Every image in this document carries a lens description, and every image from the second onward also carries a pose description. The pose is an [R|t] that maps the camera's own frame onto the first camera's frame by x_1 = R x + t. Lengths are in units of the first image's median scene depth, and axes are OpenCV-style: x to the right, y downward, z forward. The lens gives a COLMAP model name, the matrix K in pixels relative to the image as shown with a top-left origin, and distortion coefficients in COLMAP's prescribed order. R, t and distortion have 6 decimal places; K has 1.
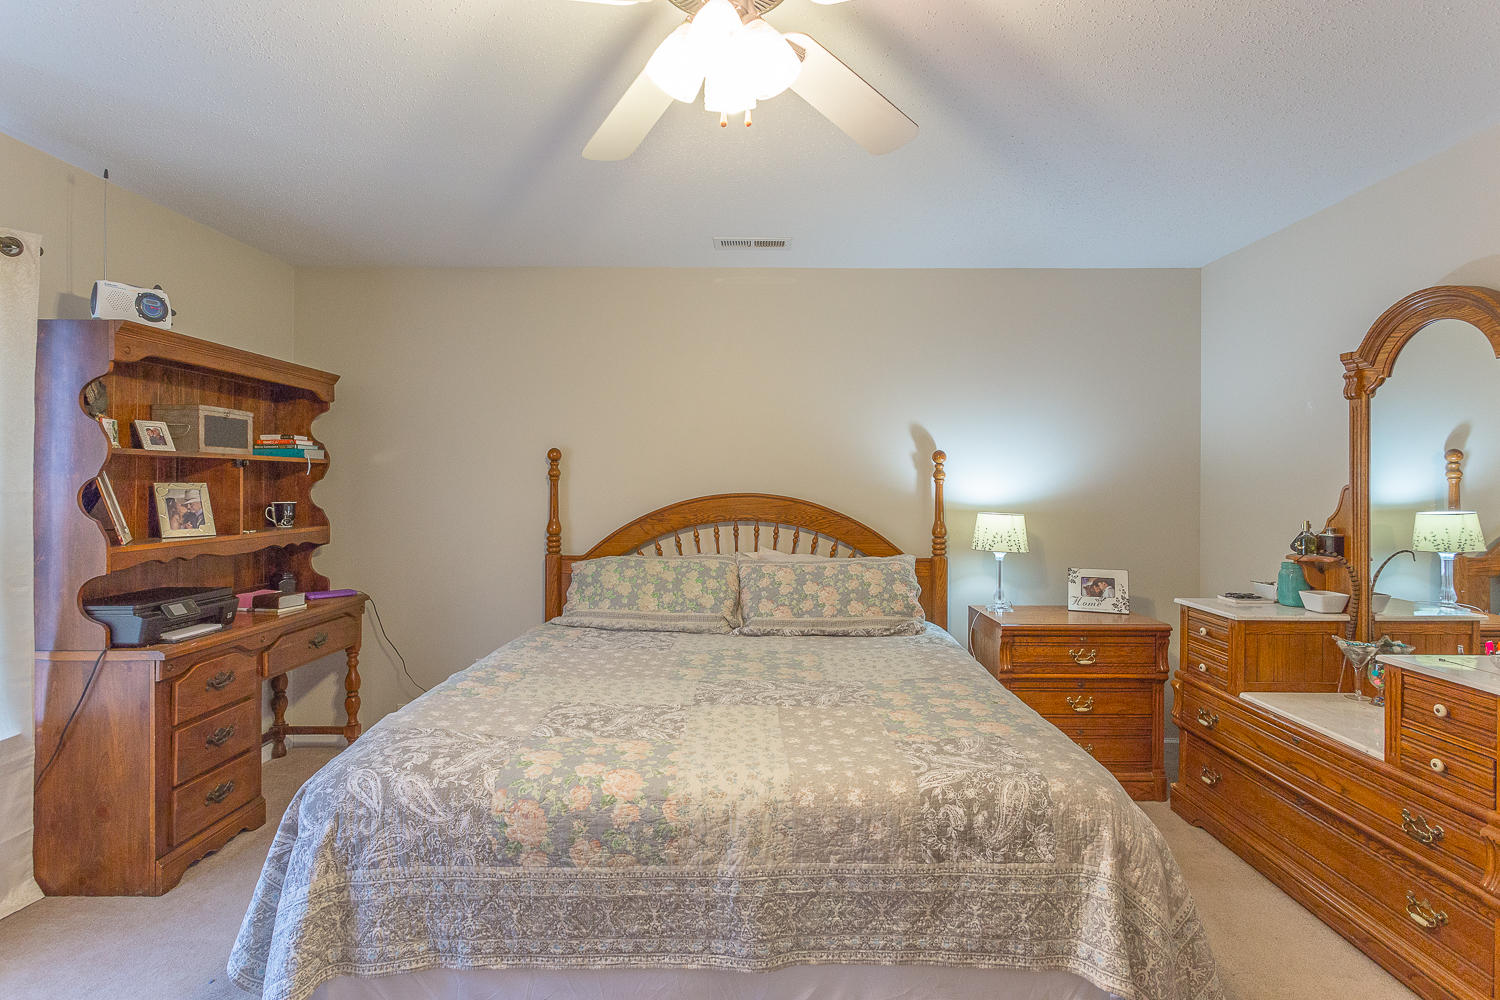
lens RADIAL K [[725.1, 0, 749.4], [0, 725.1, 497.8], [0, 0, 1]] dist [0.006227, 0.000849]
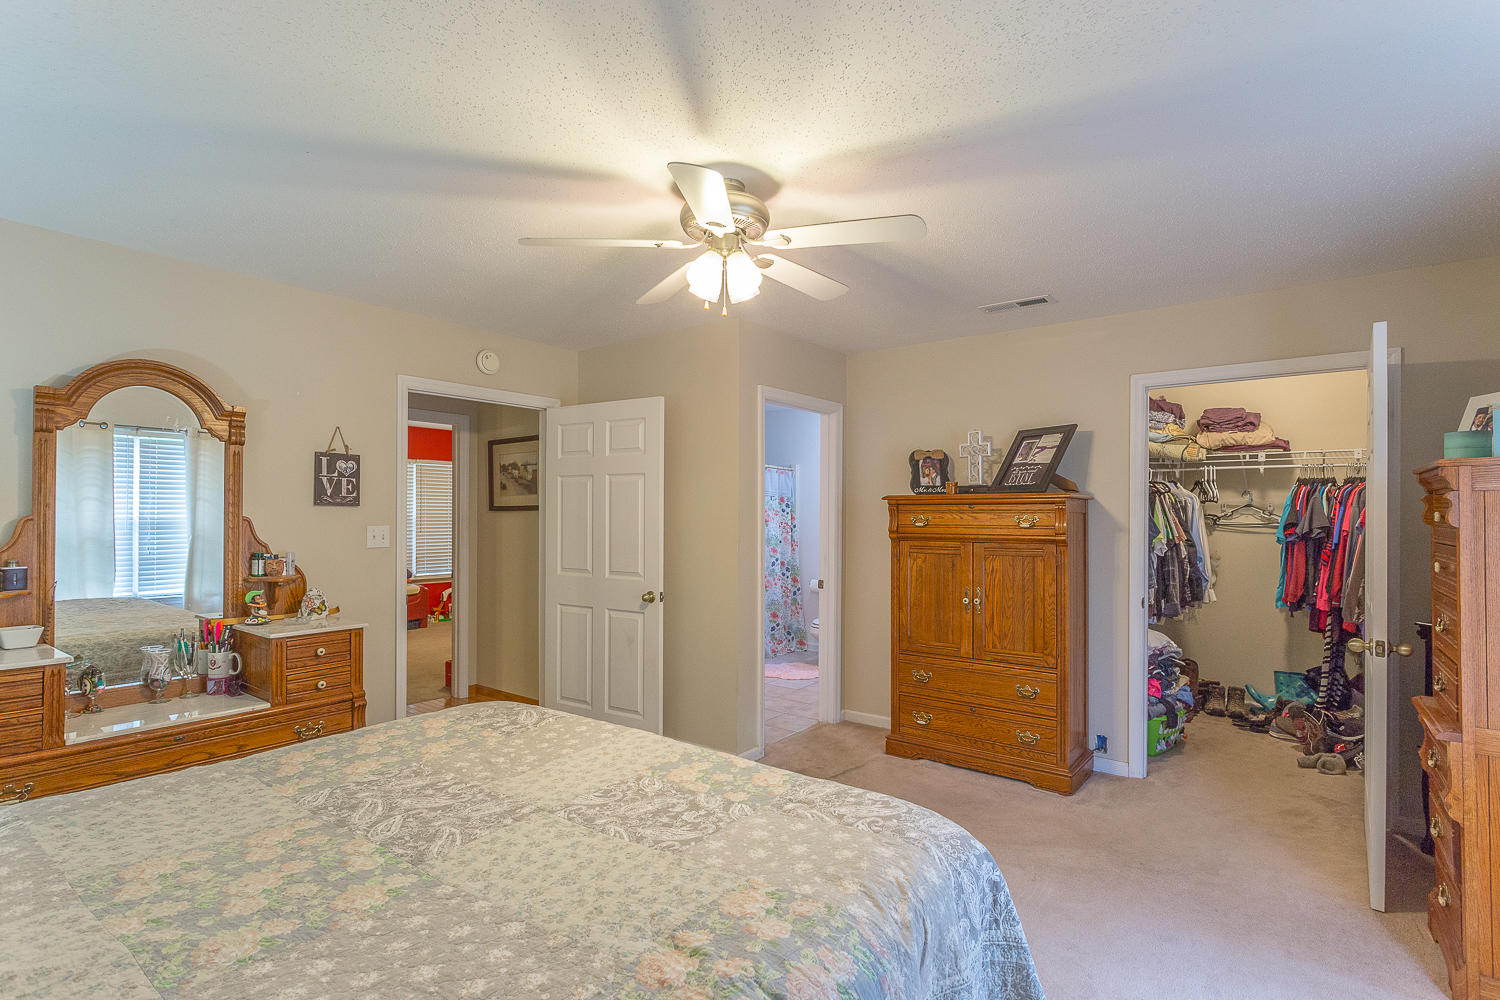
lens RADIAL K [[725.1, 0, 747.3], [0, 725.1, 501.3], [0, 0, 1]] dist [0.006227, 0.000849]
pose [[-0.803971, 0.006506, 0.594632, -0.789186], [0.004663, 0.999978, -0.004638, -0.041262], [-0.594650, -0.000956, -0.803984, 1.652175]]
